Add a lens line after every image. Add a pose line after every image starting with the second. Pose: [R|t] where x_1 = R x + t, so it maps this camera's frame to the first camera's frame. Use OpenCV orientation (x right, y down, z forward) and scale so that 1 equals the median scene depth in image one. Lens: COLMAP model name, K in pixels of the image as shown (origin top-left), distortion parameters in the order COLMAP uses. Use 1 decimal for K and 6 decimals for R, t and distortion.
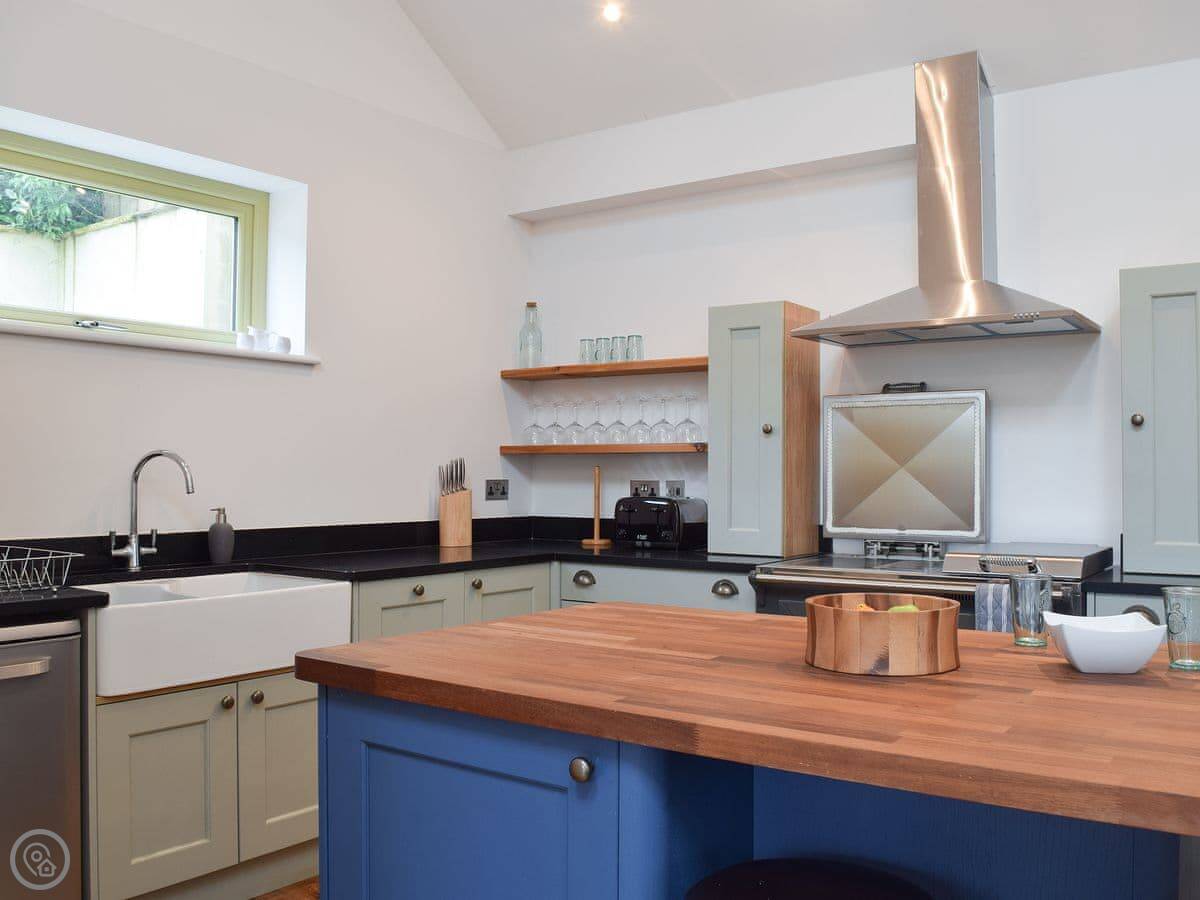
lens RADIAL K [[1051.6, 0, 600.0], [0, 1051.6, 450.0], [0, 0, 1]] dist [-0.002273, -0.001613]
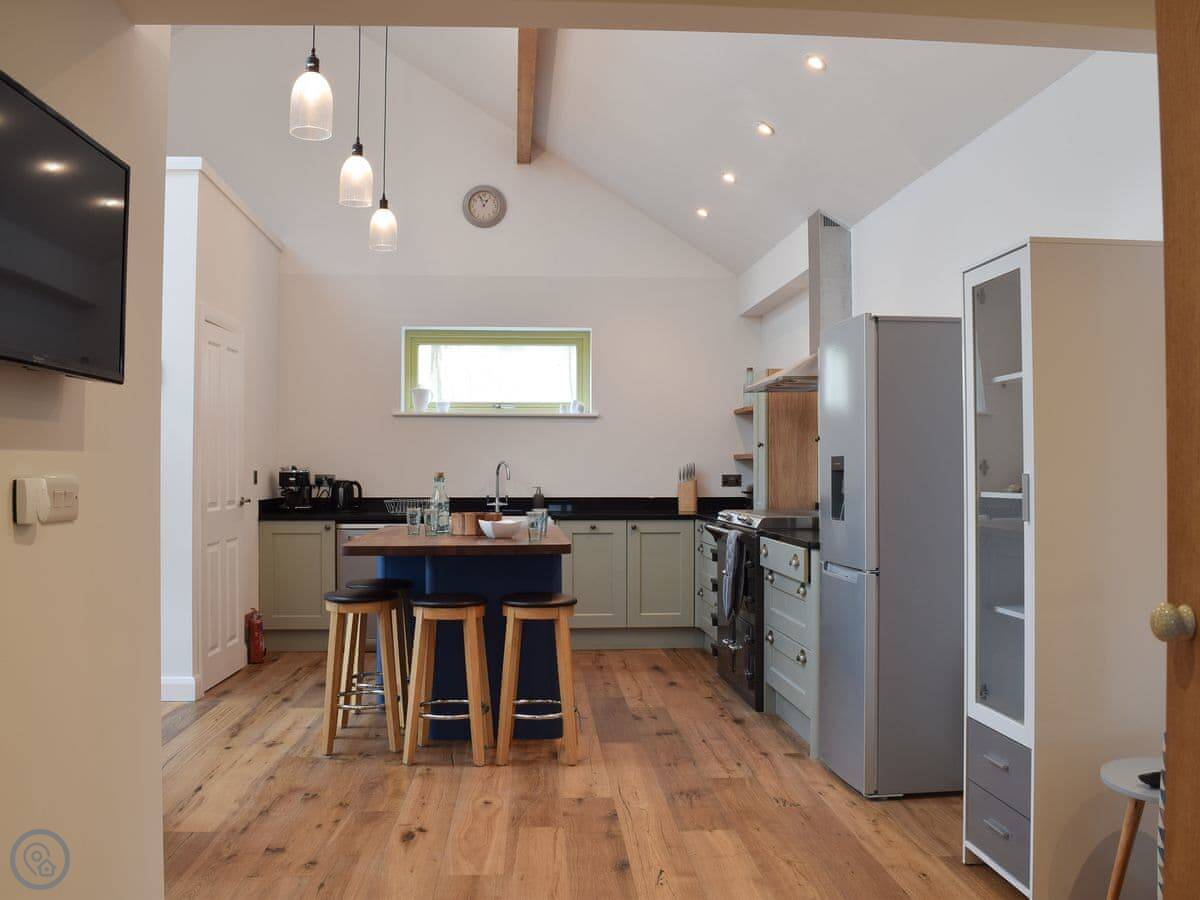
lens RADIAL K [[1051.6, 0, 600.0], [0, 1051.6, 450.0], [0, 0, 1]] dist [-0.002273, -0.001613]
pose [[0.646049, -0.021224, -0.763001, 1.409152], [0.019071, 0.999750, -0.011662, 0.005510], [0.763057, -0.007017, 0.646293, -0.330828]]
